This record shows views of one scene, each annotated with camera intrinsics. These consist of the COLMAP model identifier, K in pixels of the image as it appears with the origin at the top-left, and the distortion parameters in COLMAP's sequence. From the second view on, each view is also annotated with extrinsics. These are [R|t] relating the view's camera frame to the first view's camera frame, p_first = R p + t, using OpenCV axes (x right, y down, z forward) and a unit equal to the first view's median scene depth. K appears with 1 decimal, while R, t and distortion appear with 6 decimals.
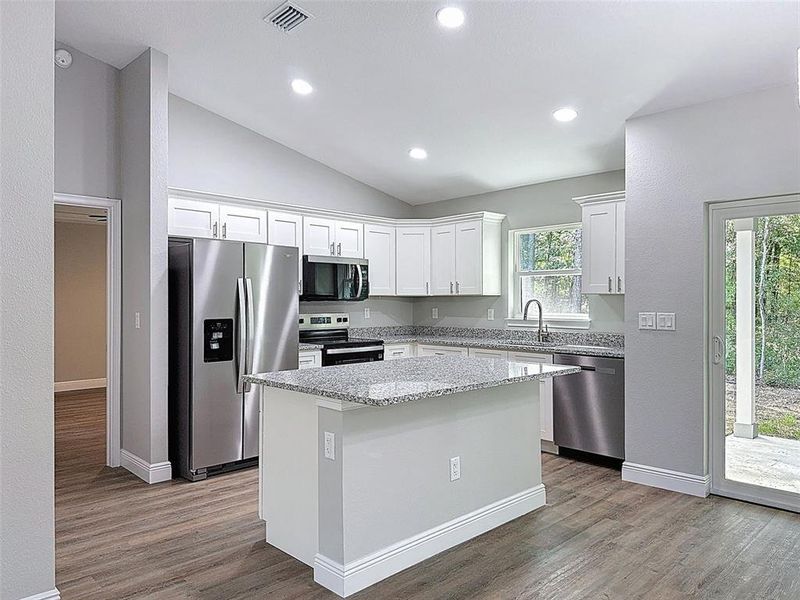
lens RADIAL K [[566.3, 0, 400.0], [0, 566.3, 300.0], [0, 0, 1]] dist [0.114203, -0.175997]
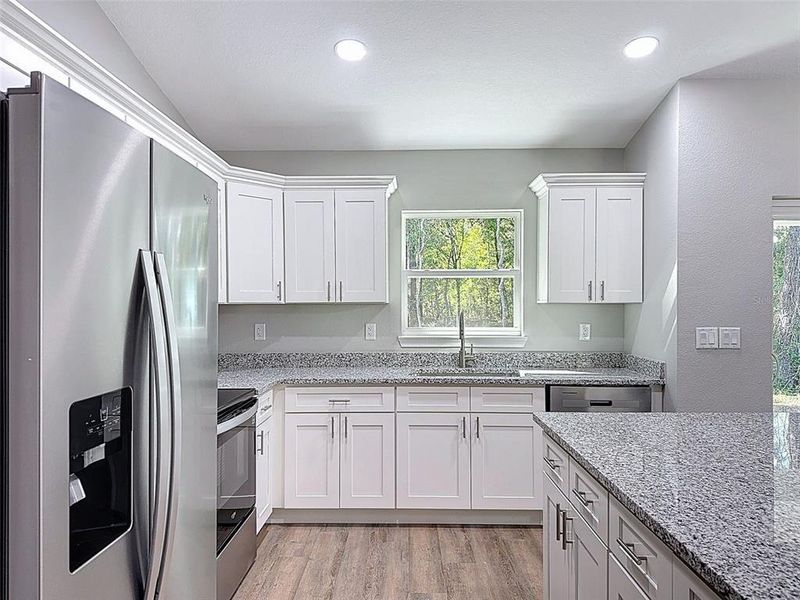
lens RADIAL K [[560.6, 0, 397.1], [0, 560.6, 303.3], [0, 0, 1]] dist [0.113495, -0.179314]
pose [[0.716590, 0.000613, 0.697494, -0.316486], [0.000858, 0.999998, -0.001760, -0.007737], [-0.697494, 0.001859, 0.716588, 0.549146]]
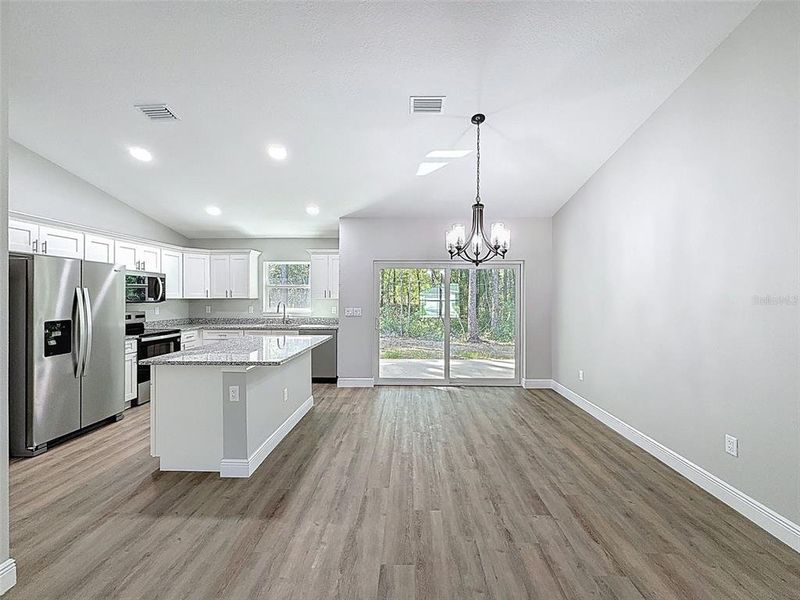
lens RADIAL K [[323.0, 0, 400.7], [0, 323.0, 296.5], [0, 0, 1]] dist [0.001436, -0.000051]
pose [[0.722210, 0.003377, 0.691666, -0.207326], [-0.003559, 0.999993, -0.001167, -0.016336], [-0.691665, -0.001619, 0.722217, -0.015154]]
